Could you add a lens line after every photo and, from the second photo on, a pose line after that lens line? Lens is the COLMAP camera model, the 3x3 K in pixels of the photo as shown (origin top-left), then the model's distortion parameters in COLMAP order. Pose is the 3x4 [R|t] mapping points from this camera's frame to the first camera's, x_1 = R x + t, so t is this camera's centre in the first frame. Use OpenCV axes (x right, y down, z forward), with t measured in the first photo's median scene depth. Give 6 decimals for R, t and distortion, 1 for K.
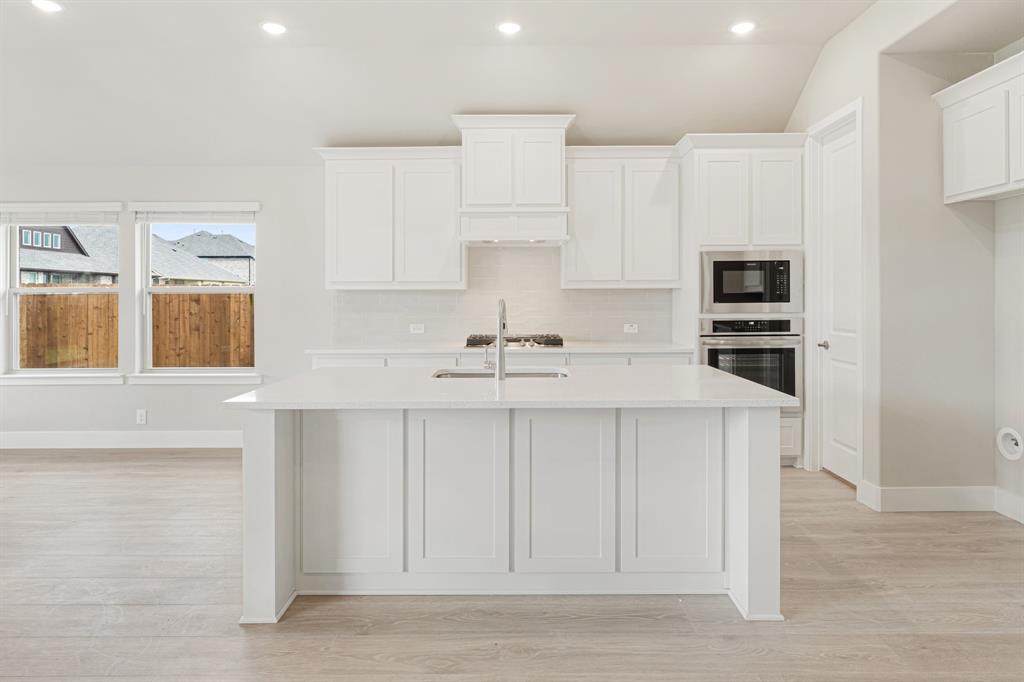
lens RADIAL K [[601.9, 0, 523.8], [0, 601.9, 298.3], [0, 0, 1]] dist [0.006059, -0.005628]
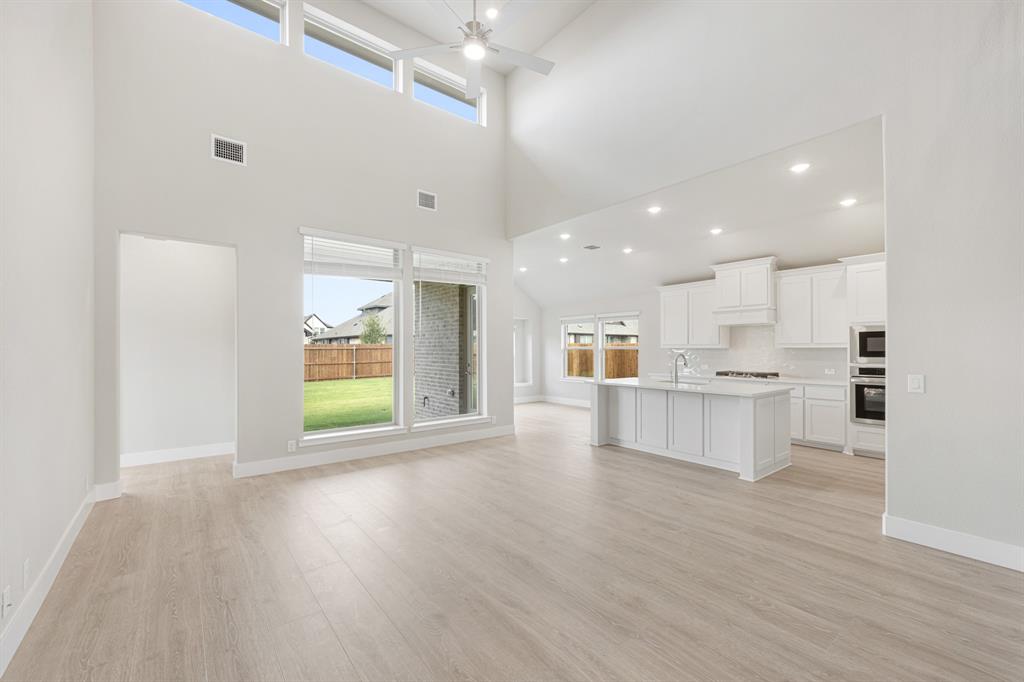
lens RADIAL K [[417.2, 0, 513.1], [0, 417.2, 357.2], [0, 0, 1]] dist [0.005754, -0.000489]
pose [[0.620251, 0.019149, -0.784169, 0.631196], [-0.003327, 0.999757, 0.021782, -0.013927], [0.784396, -0.010901, 0.620165, -0.474754]]
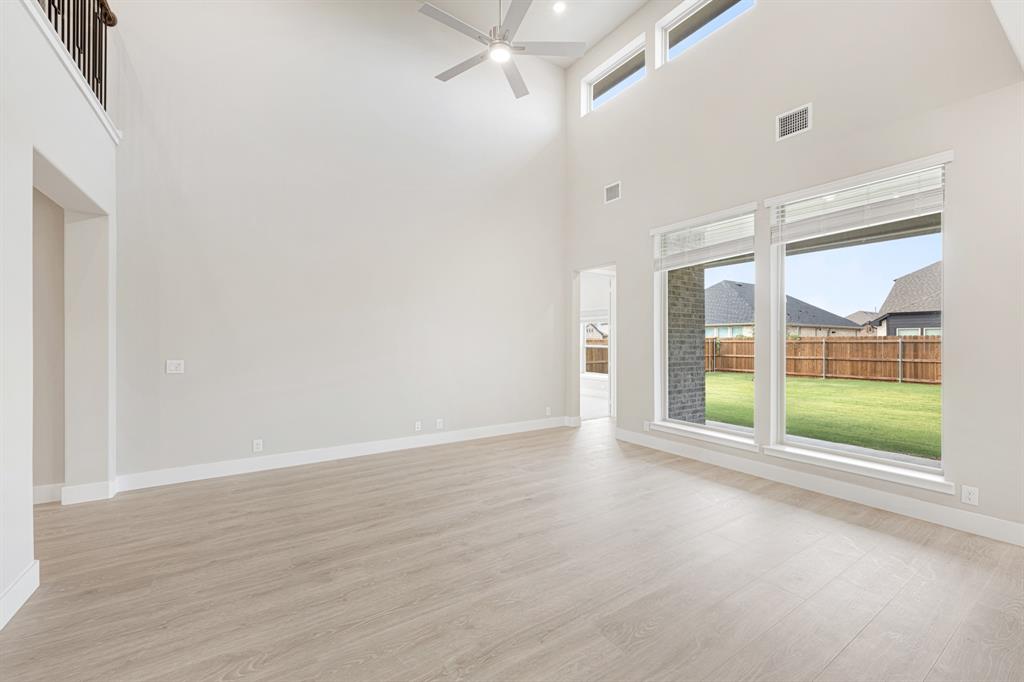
lens RADIAL K [[413.1, 0, 511.3], [0, 413.1, 338.2], [0, 0, 1]] dist [-0.000217, 0.000352]
pose [[-0.838198, 0.000097, -0.545365, 0.423507], [0.000324, 1.000000, -0.000320, -0.014054], [0.545365, -0.000445, -0.838198, 0.516797]]
